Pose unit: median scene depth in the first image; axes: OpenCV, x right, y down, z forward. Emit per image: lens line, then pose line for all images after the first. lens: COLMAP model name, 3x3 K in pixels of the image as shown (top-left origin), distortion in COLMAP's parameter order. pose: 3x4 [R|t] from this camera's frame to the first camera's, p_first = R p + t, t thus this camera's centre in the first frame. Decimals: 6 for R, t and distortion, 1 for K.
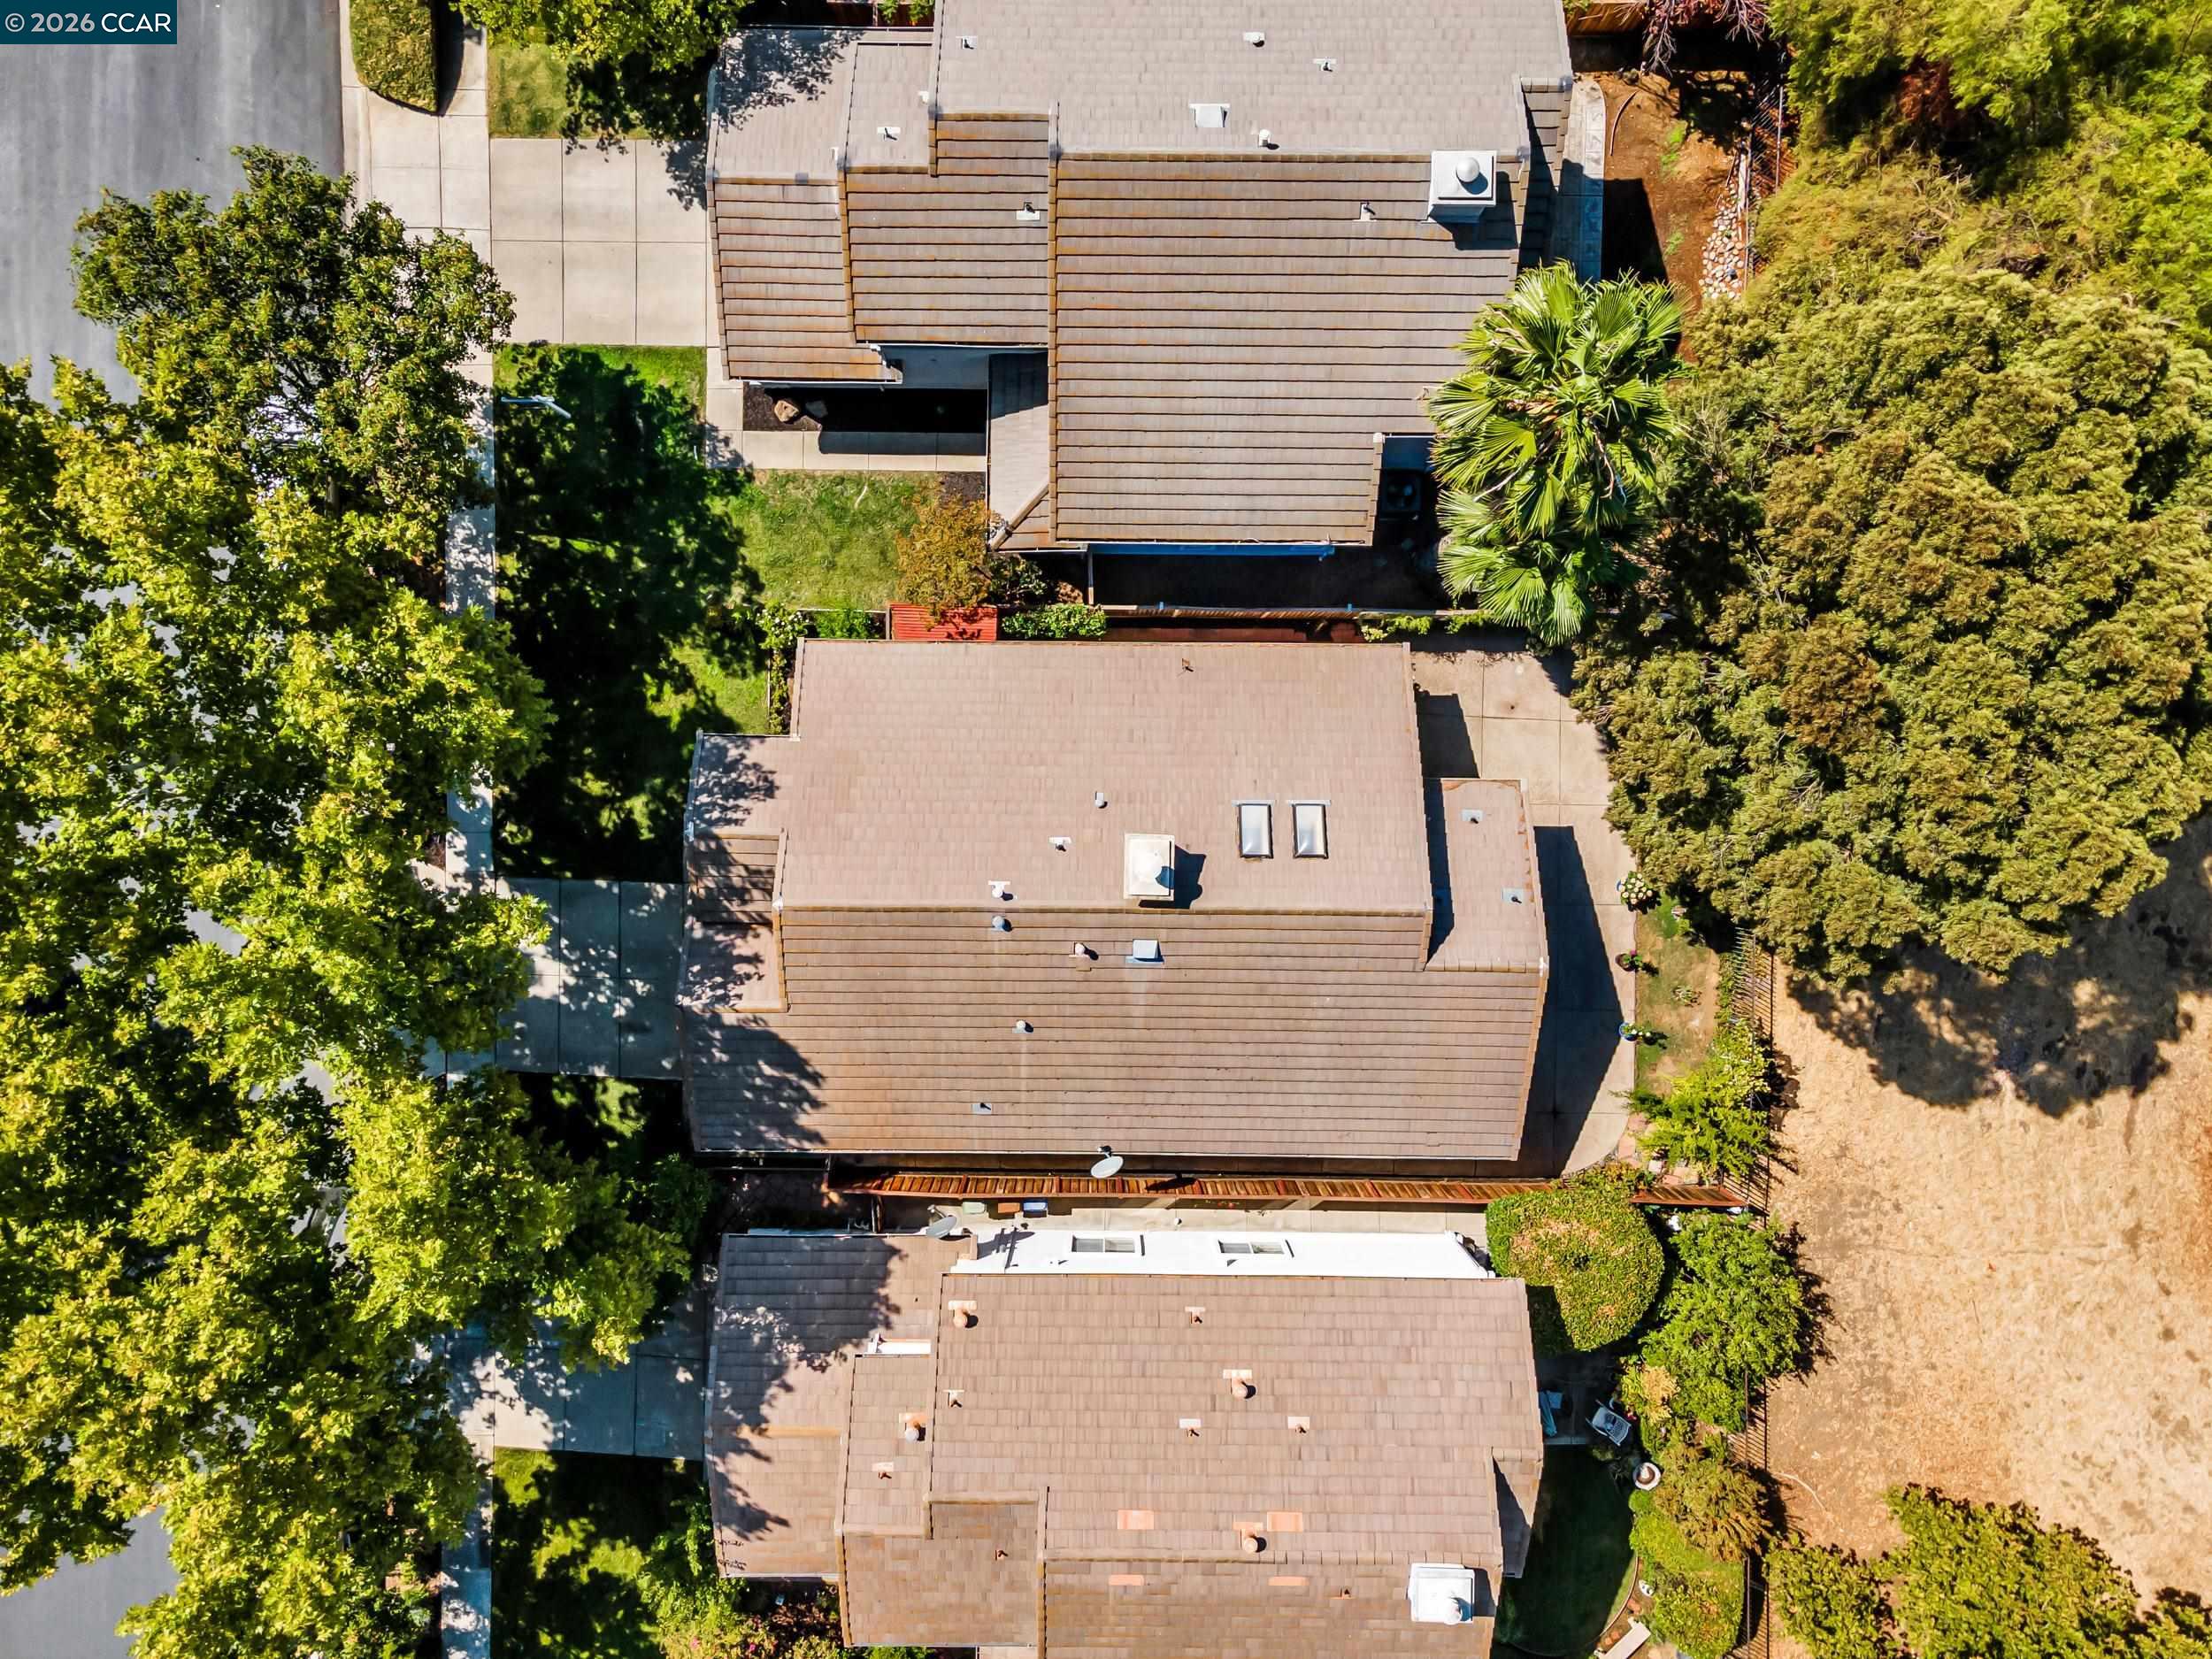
lens RADIAL K [[1649.8, 0, 1103.0], [0, 1649.8, 834.3], [0, 0, 1]] dist [0.034374, 0.012001]
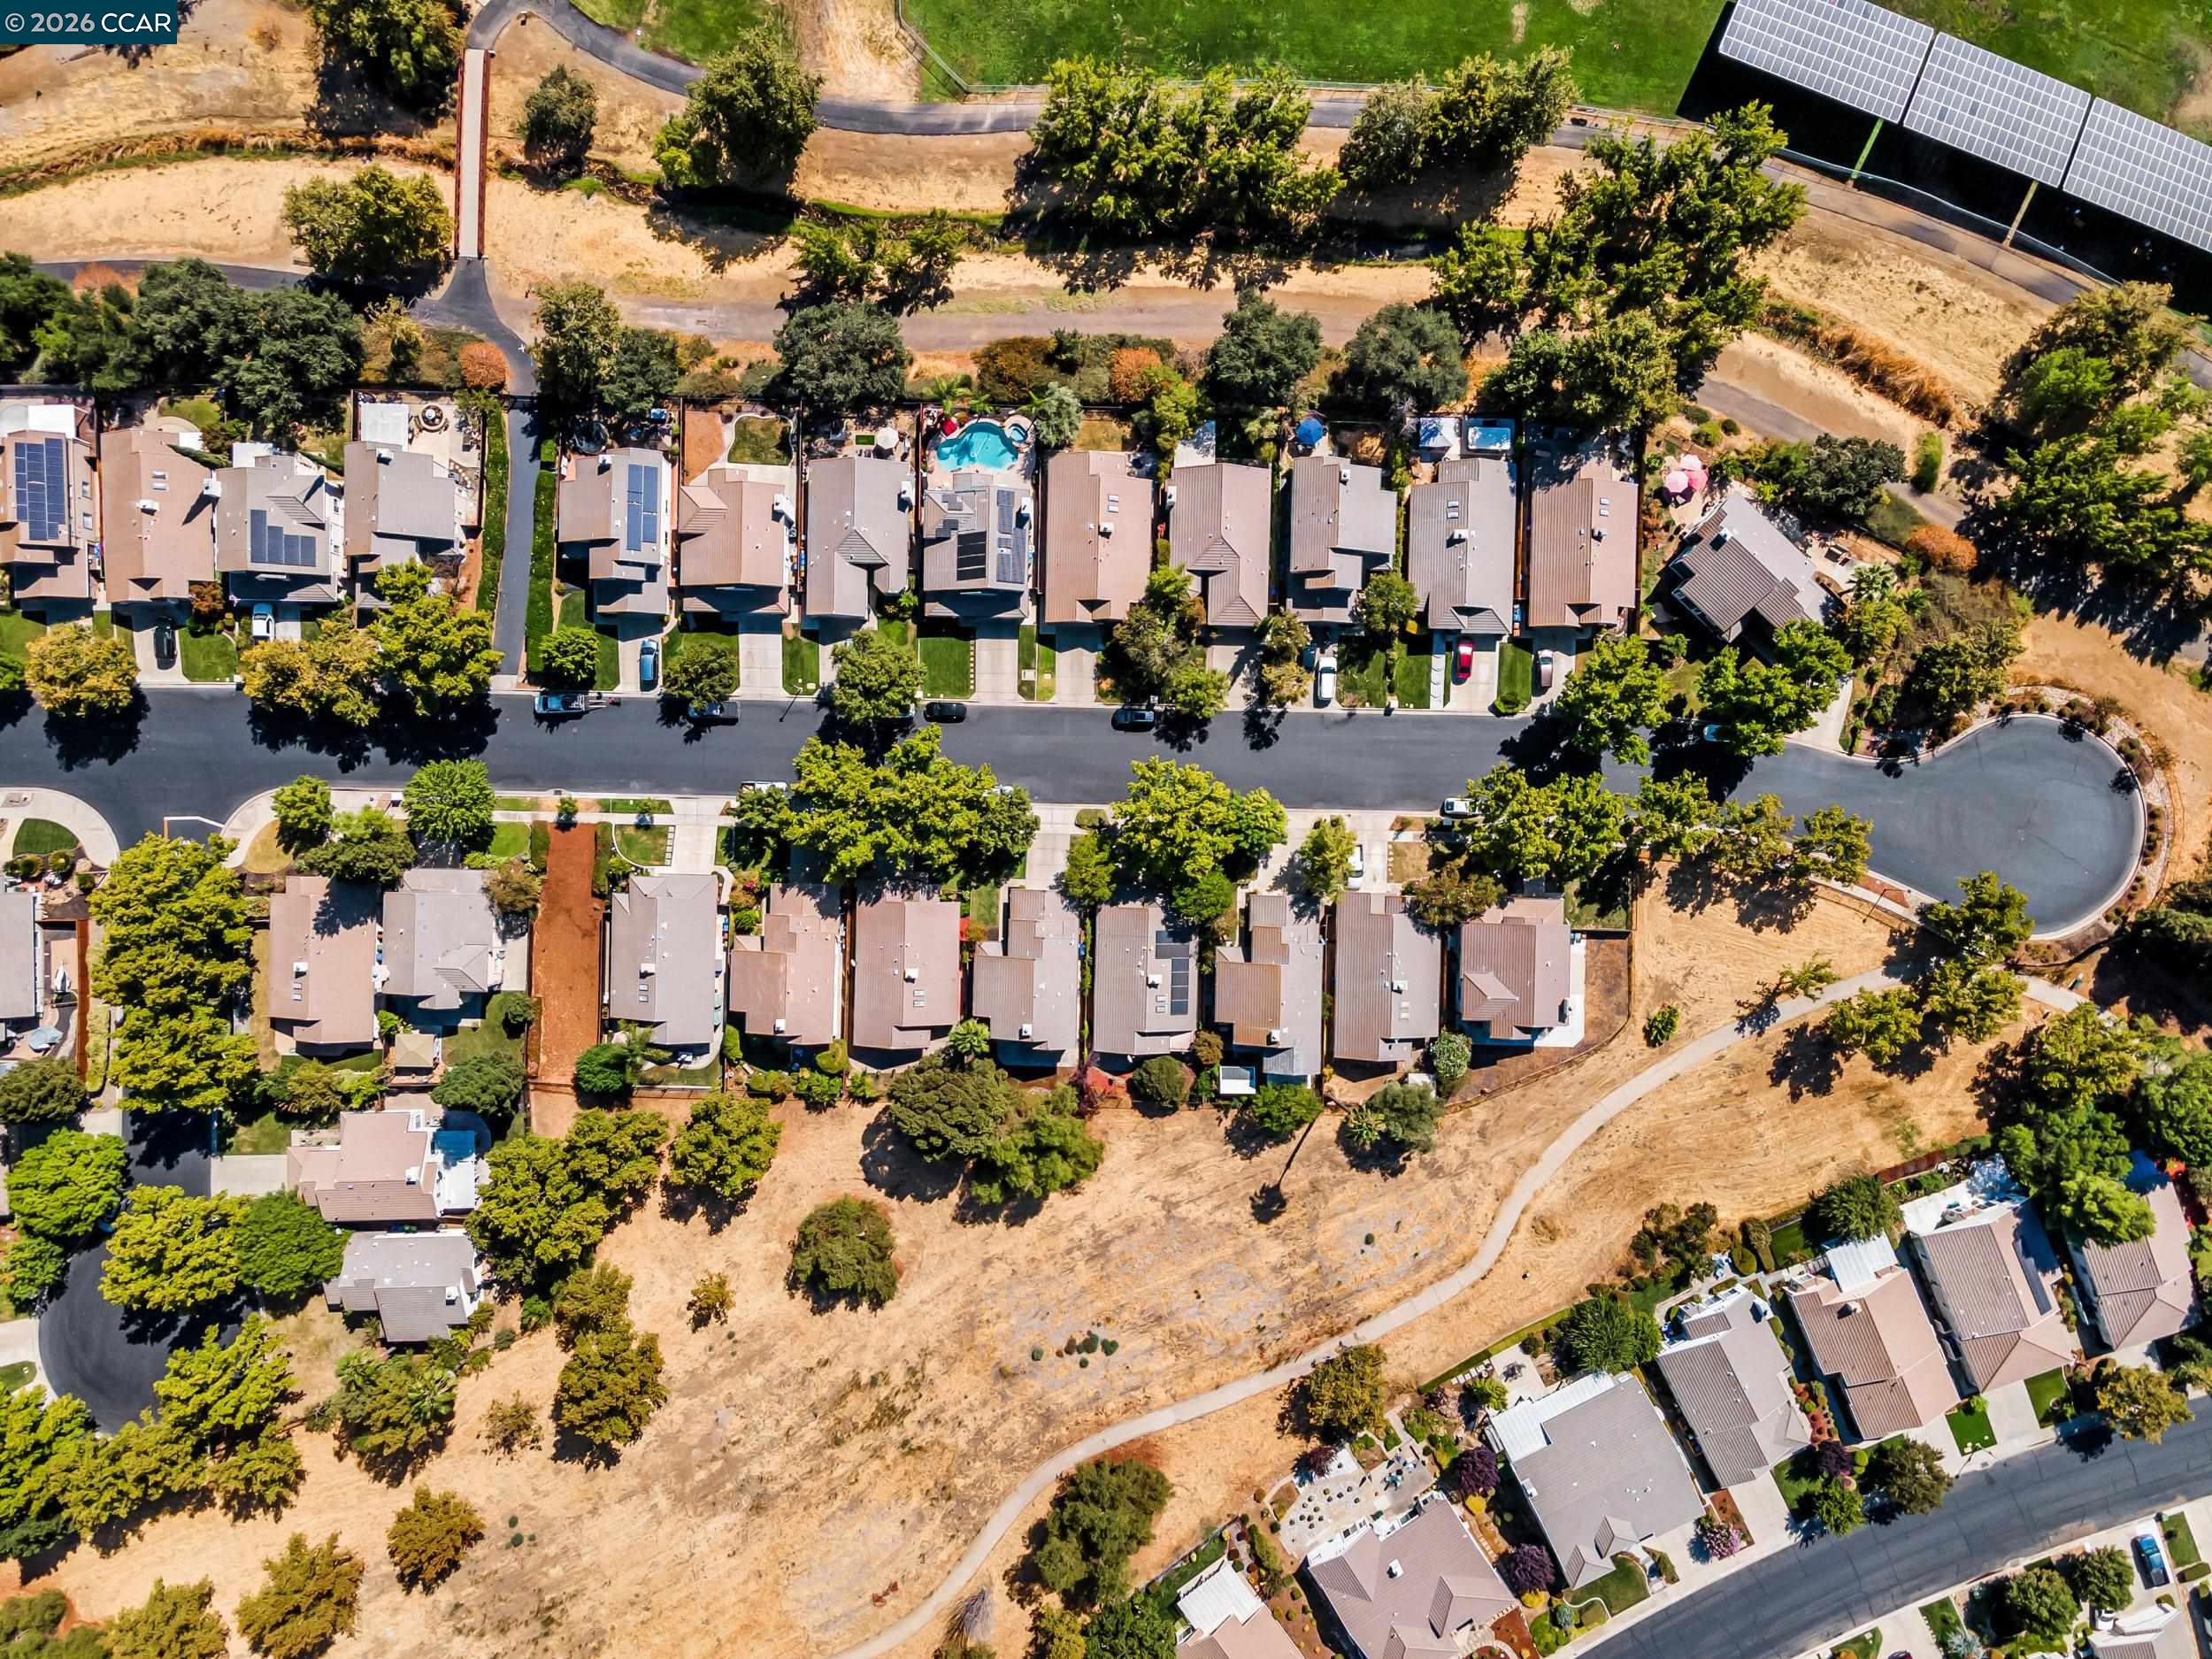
lens RADIAL K [[1649.8, 0, 1106.4], [0, 1649.8, 830.2], [0, 0, 1]] dist [0.034374, 0.012001]
pose [[-0.011502, 0.999927, -0.003741, -0.370483], [-0.999013, -0.011652, -0.042854, -0.328194], [-0.042894, 0.003245, 0.999074, -3.836380]]
